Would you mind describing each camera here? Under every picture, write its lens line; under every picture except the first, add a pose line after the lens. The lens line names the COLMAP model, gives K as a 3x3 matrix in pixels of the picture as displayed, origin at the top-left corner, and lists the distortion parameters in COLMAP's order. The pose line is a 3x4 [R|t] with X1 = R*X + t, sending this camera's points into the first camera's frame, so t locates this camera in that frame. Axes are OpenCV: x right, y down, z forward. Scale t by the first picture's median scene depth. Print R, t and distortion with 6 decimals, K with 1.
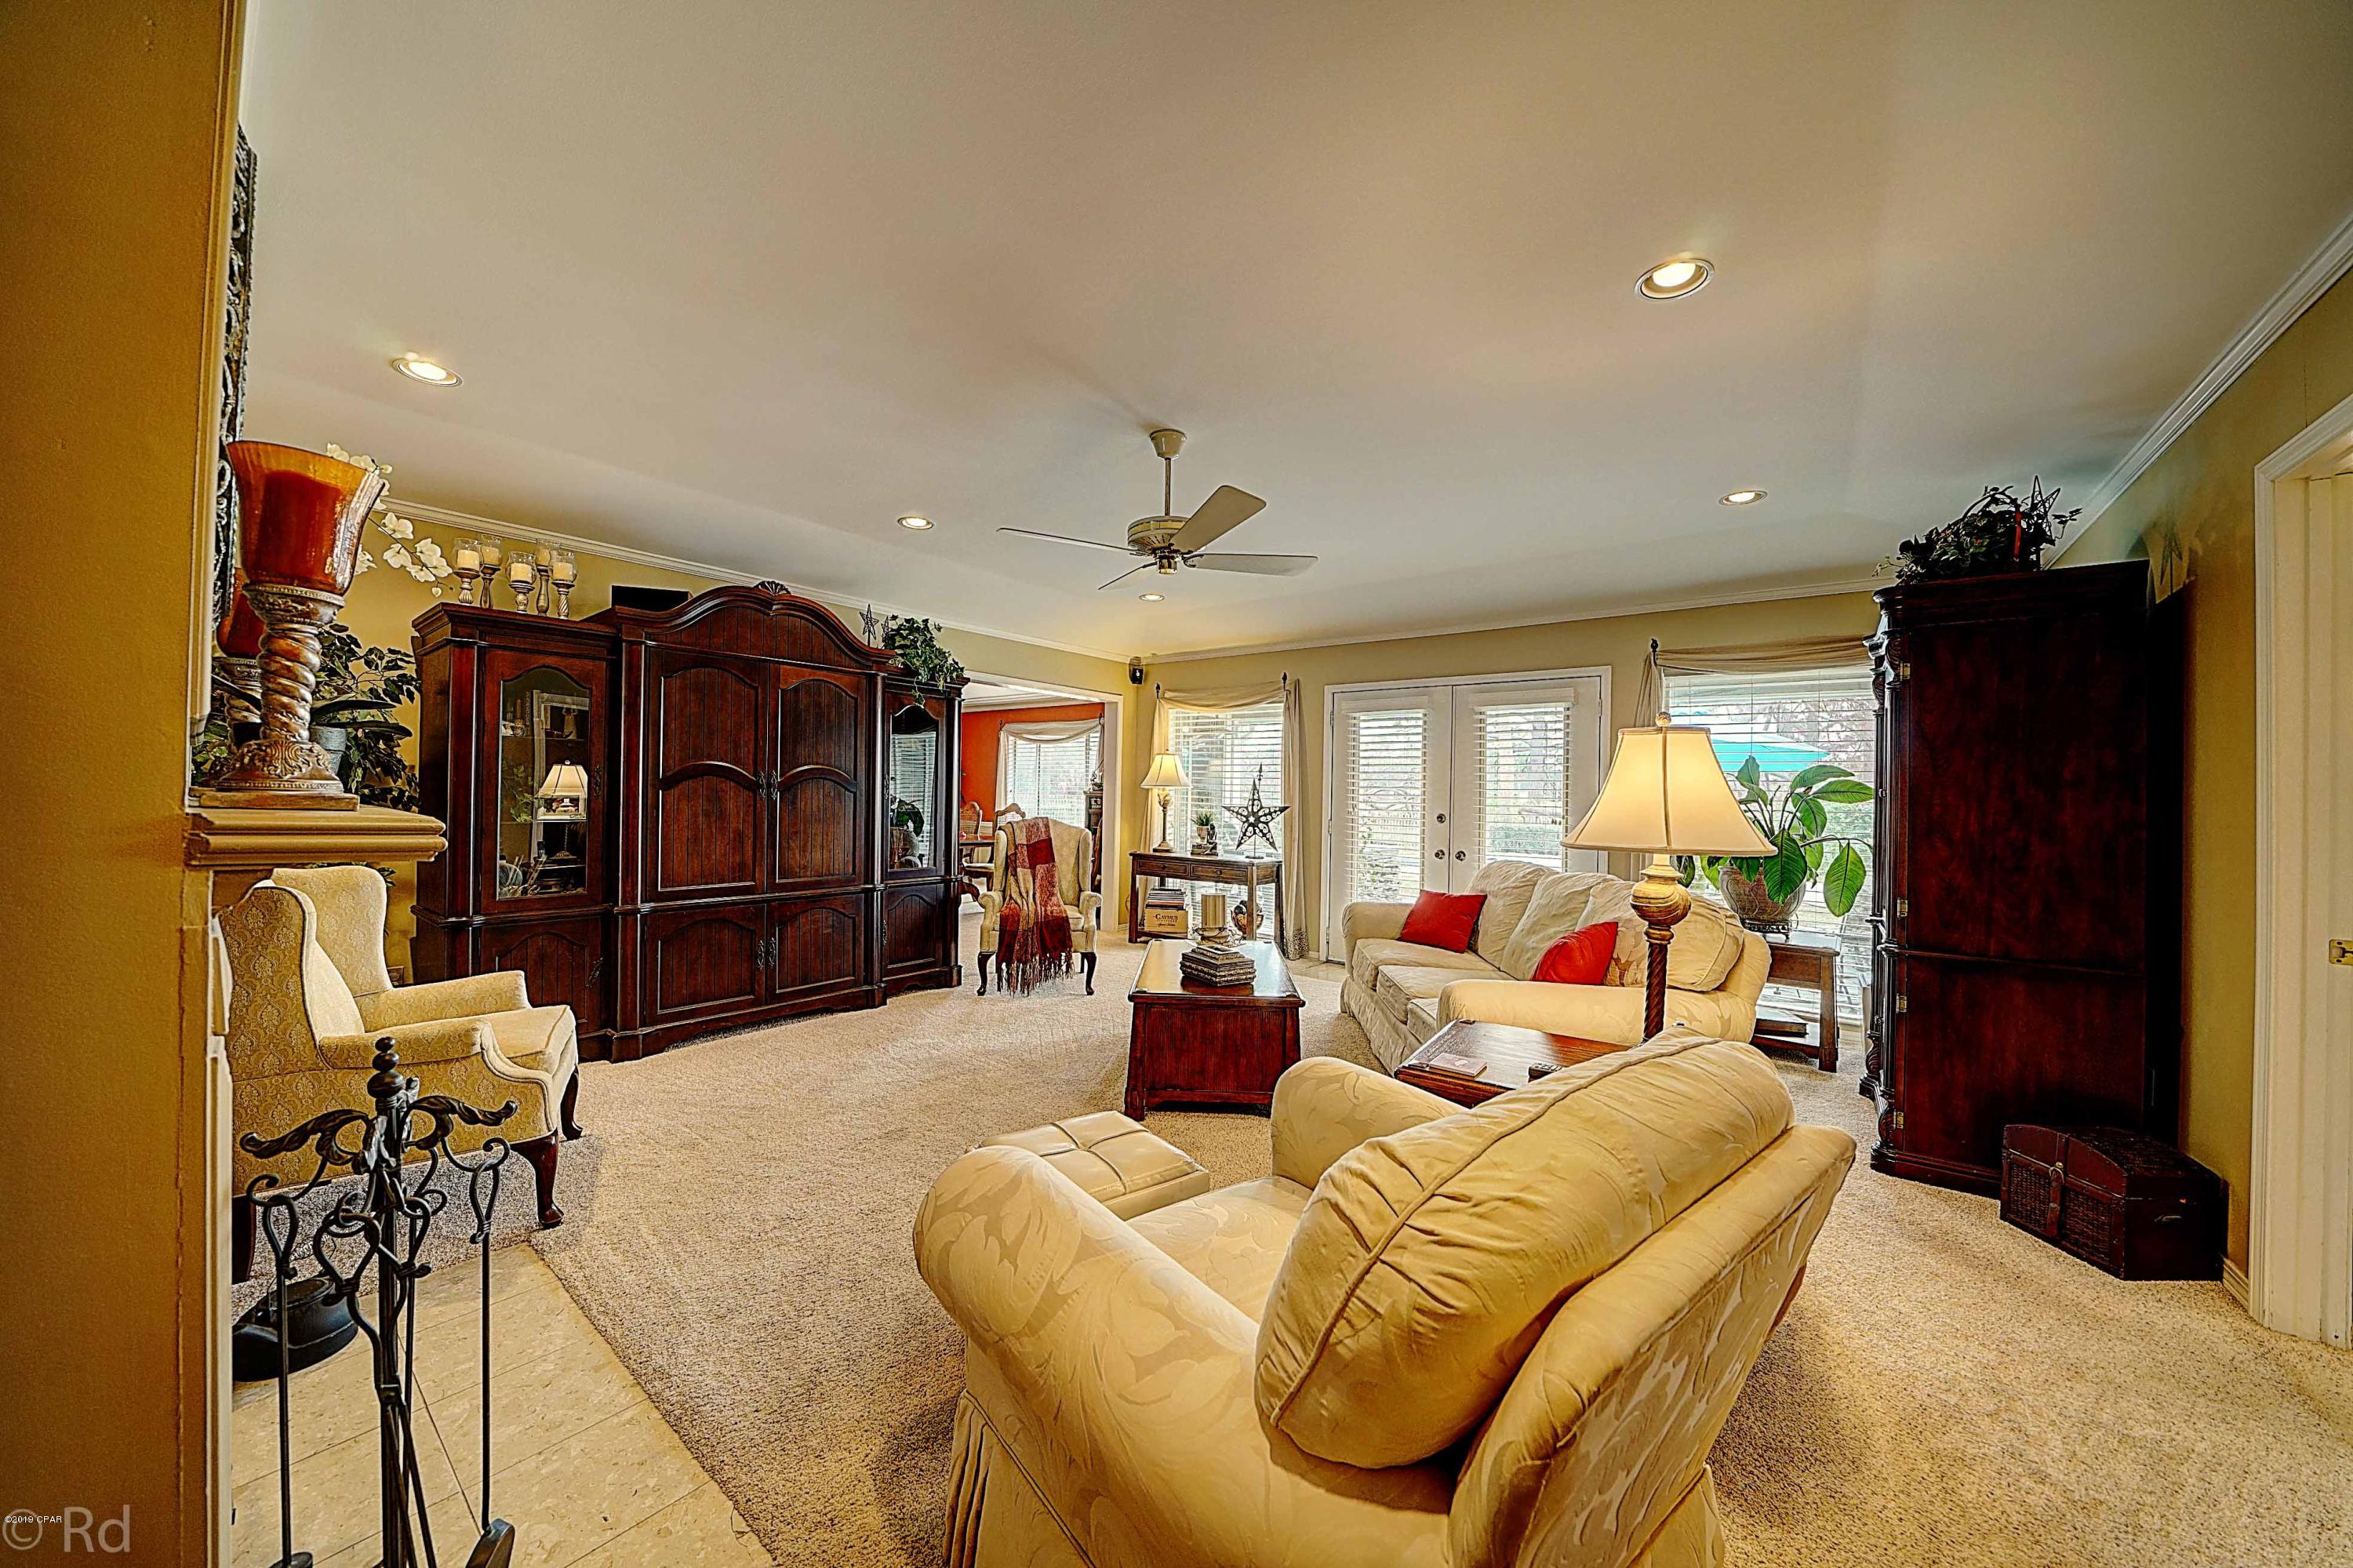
lens RADIAL K [[814.0, 0, 1174.9], [0, 814.0, 800.7], [0, 0, 1]] dist [-0.026842, 0.003485]
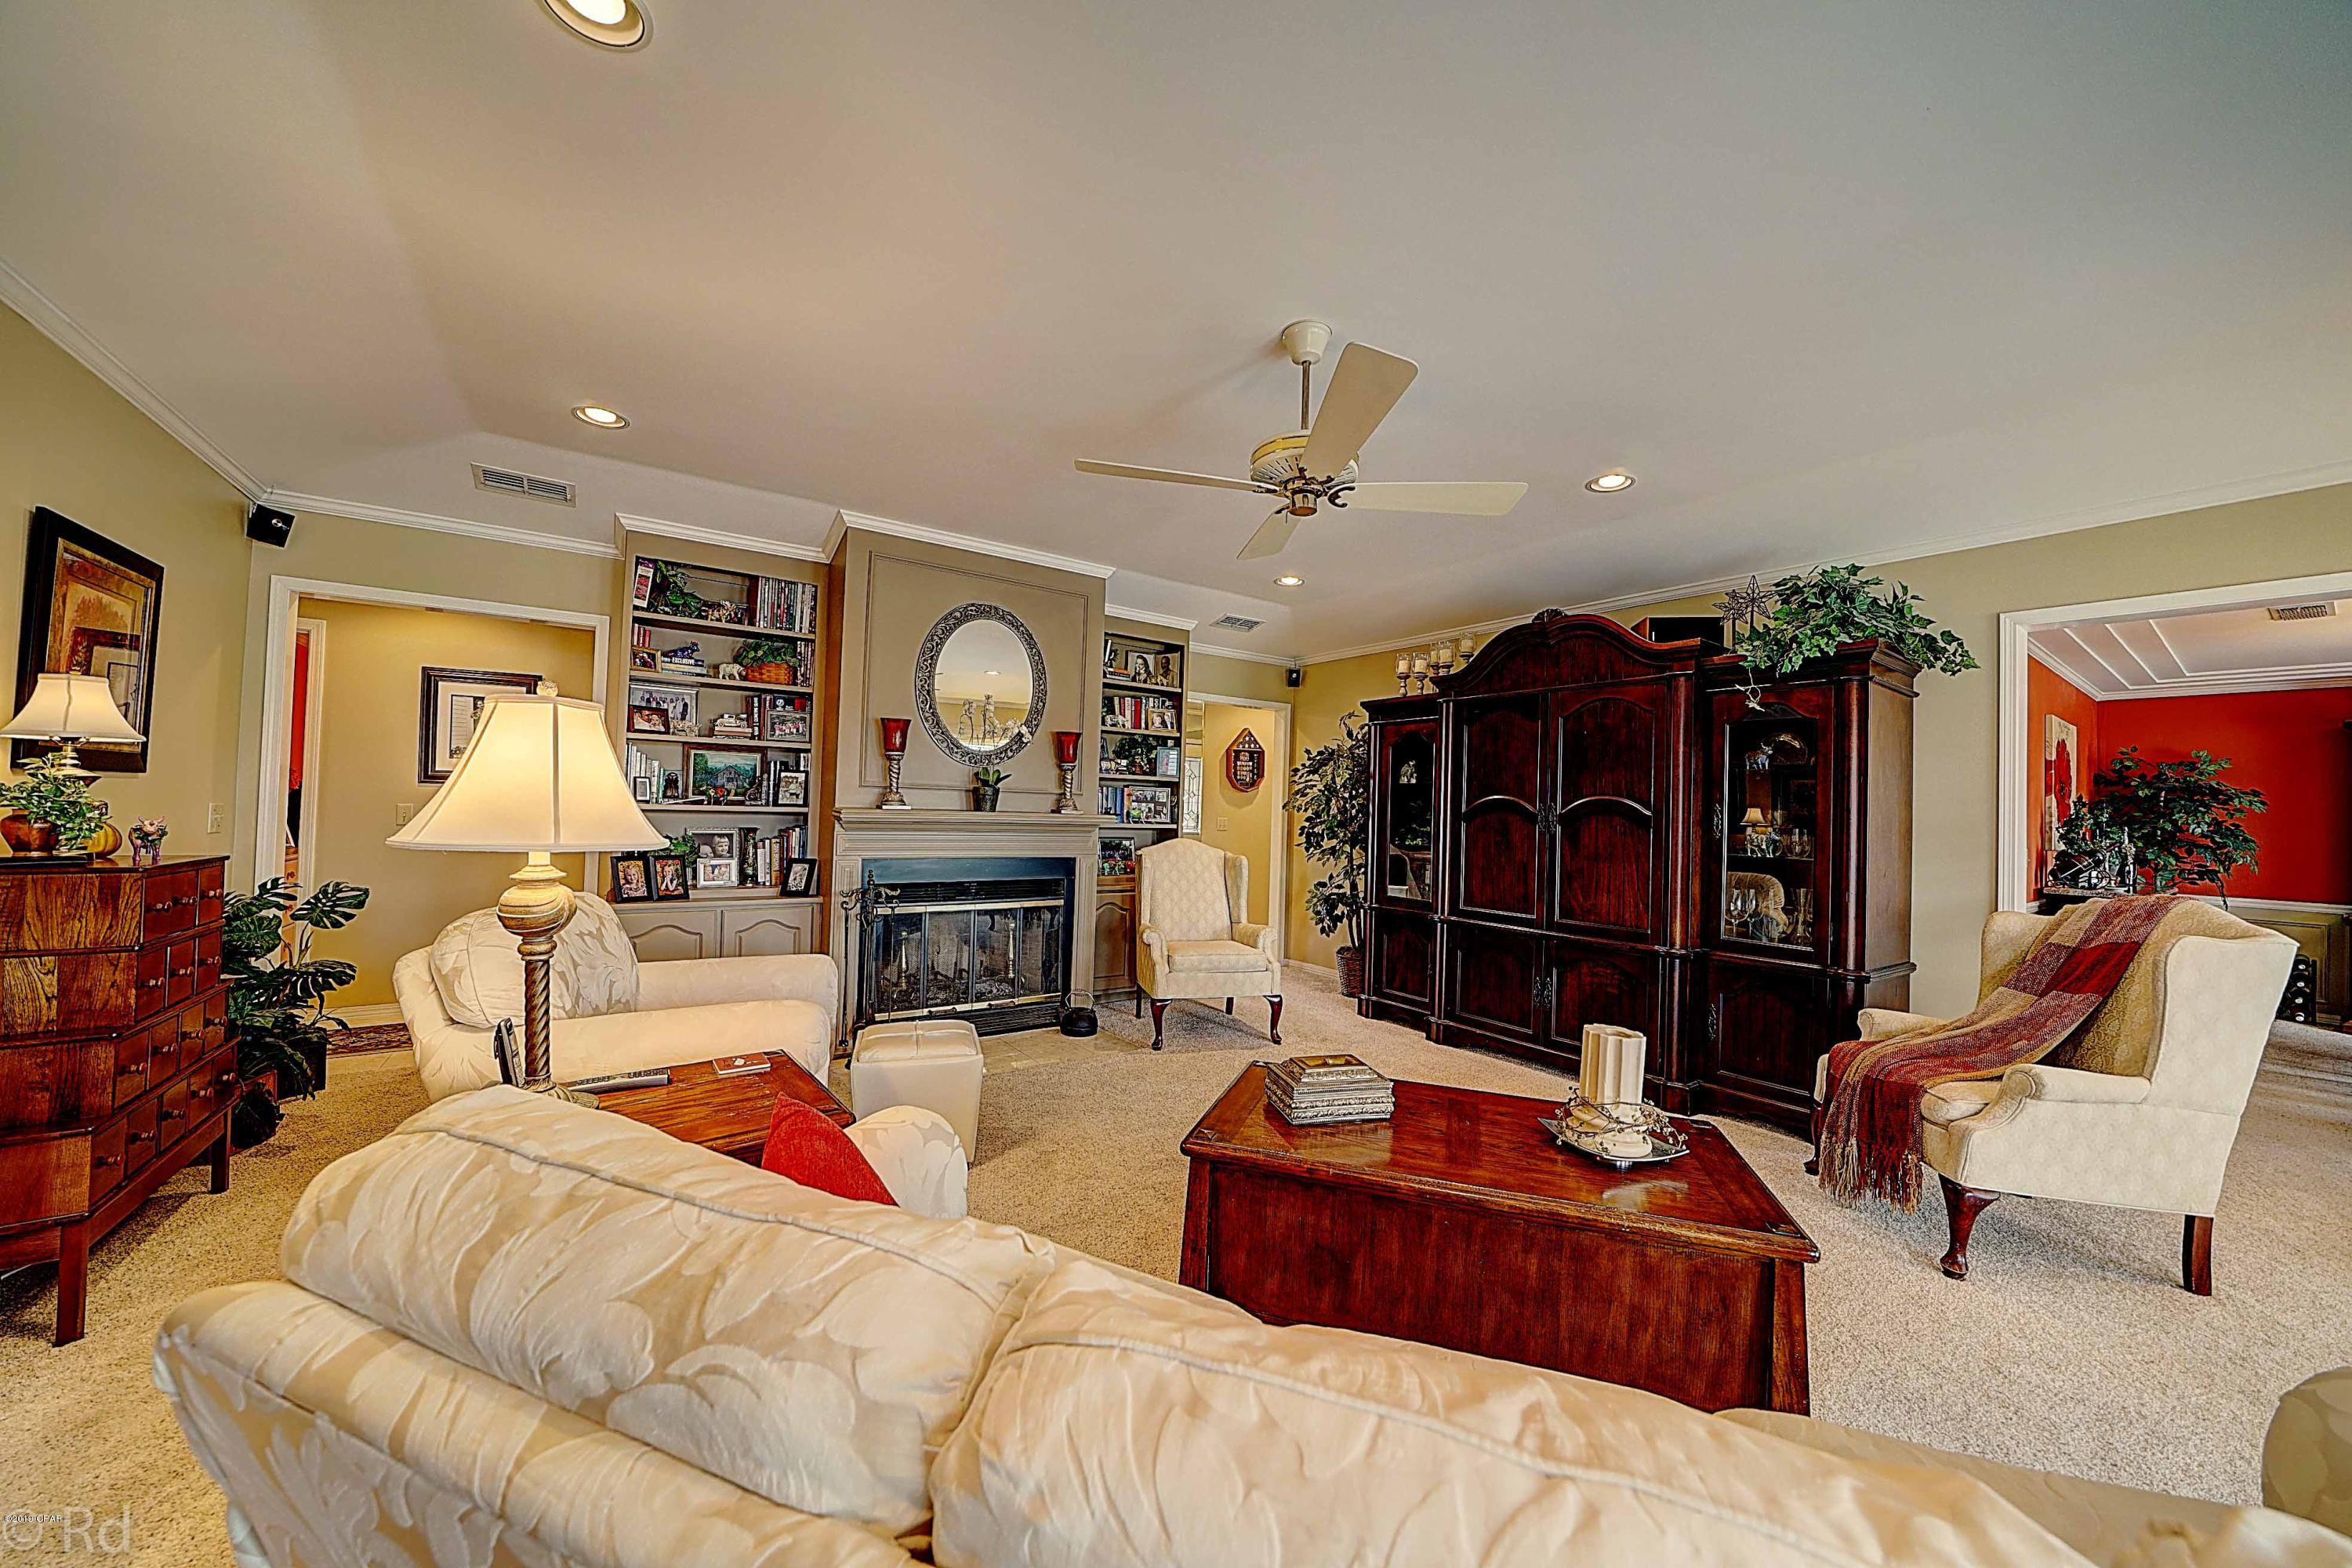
lens RADIAL K [[813.6, 0, 1178.7], [0, 813.6, 789.6], [0, 0, 1]] dist [-0.026842, 0.003485]
pose [[-0.286628, -0.048086, -0.956835, 0.434135], [-0.042726, 0.998387, -0.037375, 0.001282], [0.957089, 0.030169, -0.288220, 0.666260]]
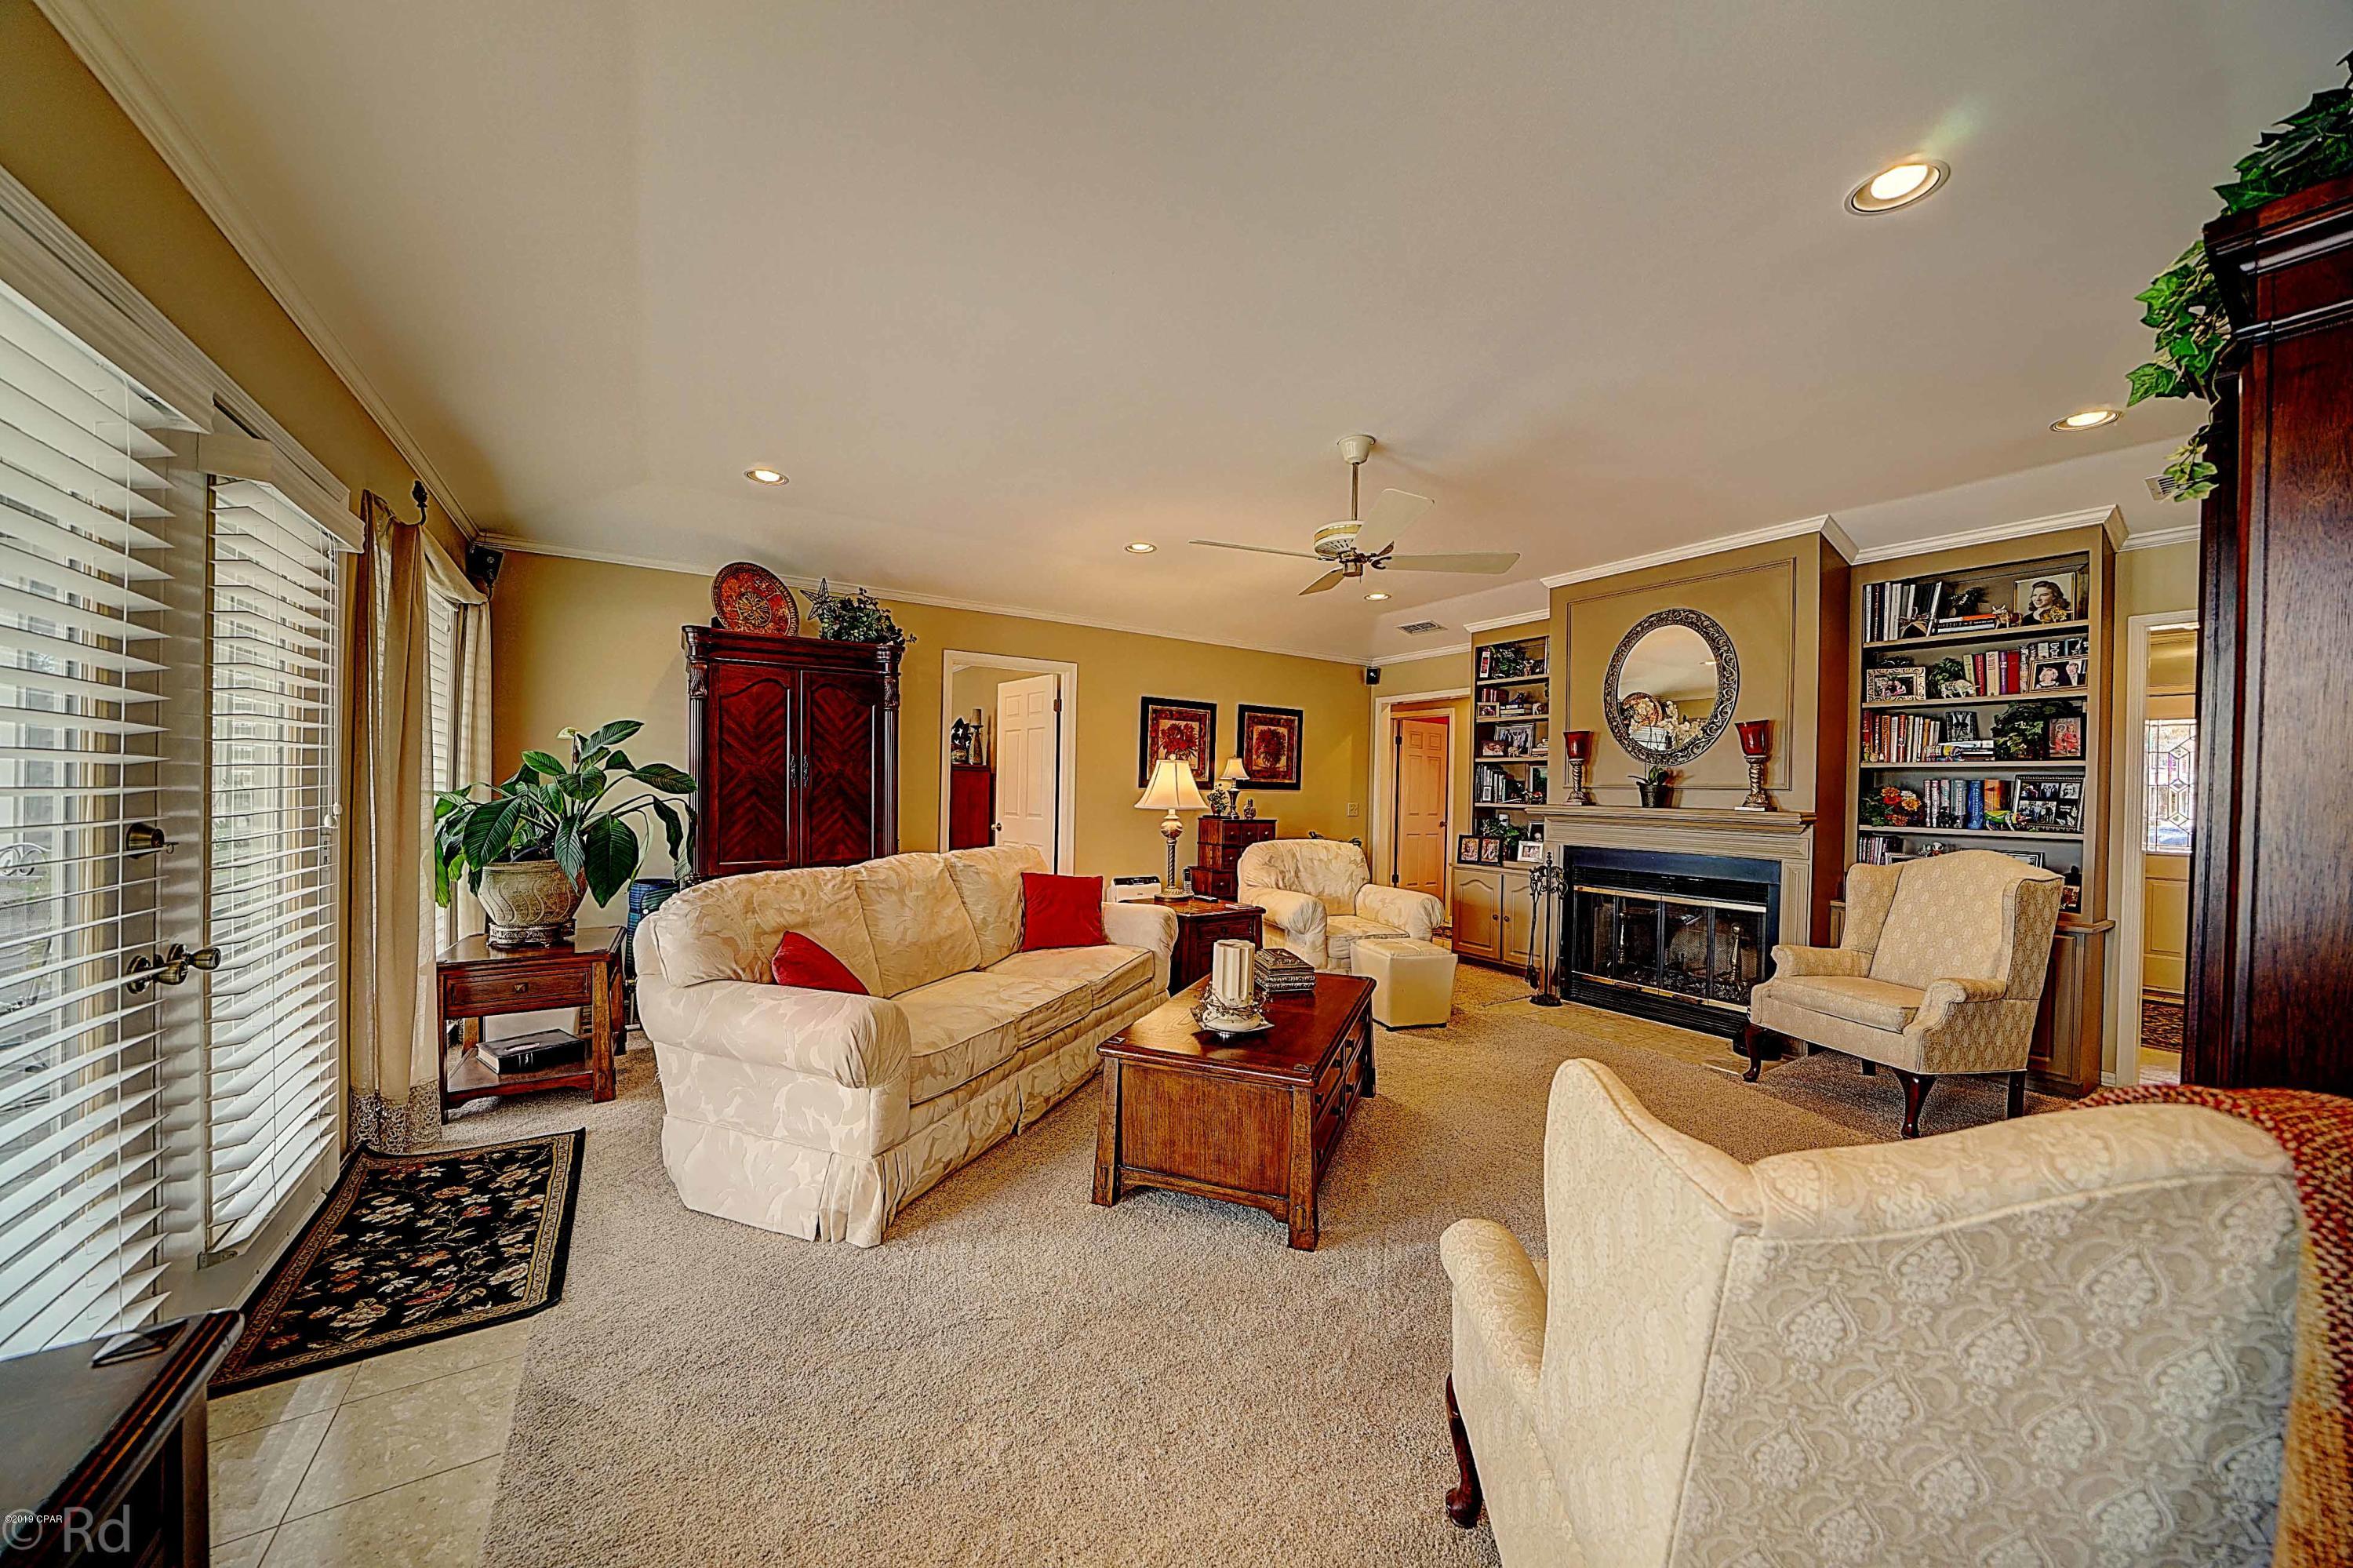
lens RADIAL K [[814.0, 0, 1179.3], [0, 814.0, 786.5], [0, 0, 1]] dist [-0.026842, 0.003485]
pose [[-0.947538, -0.037015, 0.317493, -0.072366], [-0.035423, 0.999314, 0.010788, -0.012516], [-0.317675, -0.001025, -0.948199, 1.214055]]
